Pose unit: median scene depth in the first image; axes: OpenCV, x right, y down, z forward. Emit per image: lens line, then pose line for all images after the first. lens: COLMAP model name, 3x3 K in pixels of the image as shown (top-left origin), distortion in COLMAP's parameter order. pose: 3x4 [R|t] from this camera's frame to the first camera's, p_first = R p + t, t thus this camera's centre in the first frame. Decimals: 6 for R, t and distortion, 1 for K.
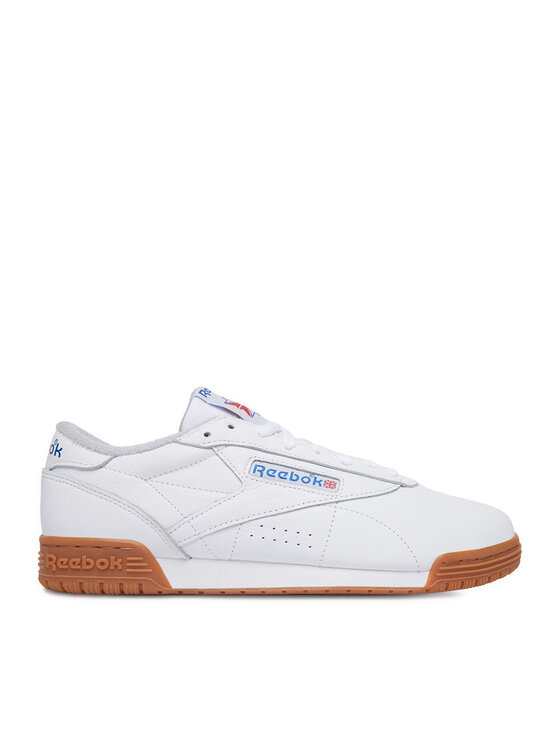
lens RADIAL K [[568.8, 0, 280.0], [0, 568.8, 373.0], [0, 0, 1]] dist [-0.007363, -0.003613]
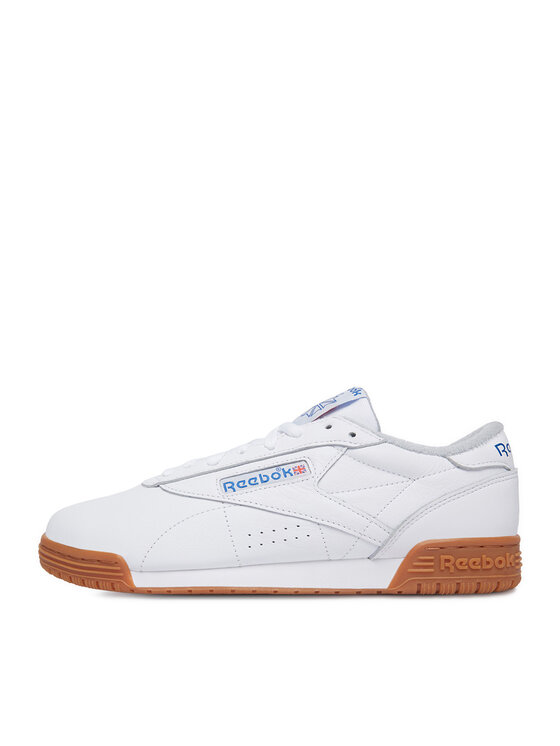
lens RADIAL K [[581.9, 0, 280.0], [0, 581.9, 373.0], [0, 0, 1]] dist [-0.003801, -0.001274]
pose [[-0.198806, -0.333351, -0.921604, 0.990258], [0.342657, 0.857380, -0.384038, 0.412252], [0.918184, -0.392143, -0.056227, 1.112702]]
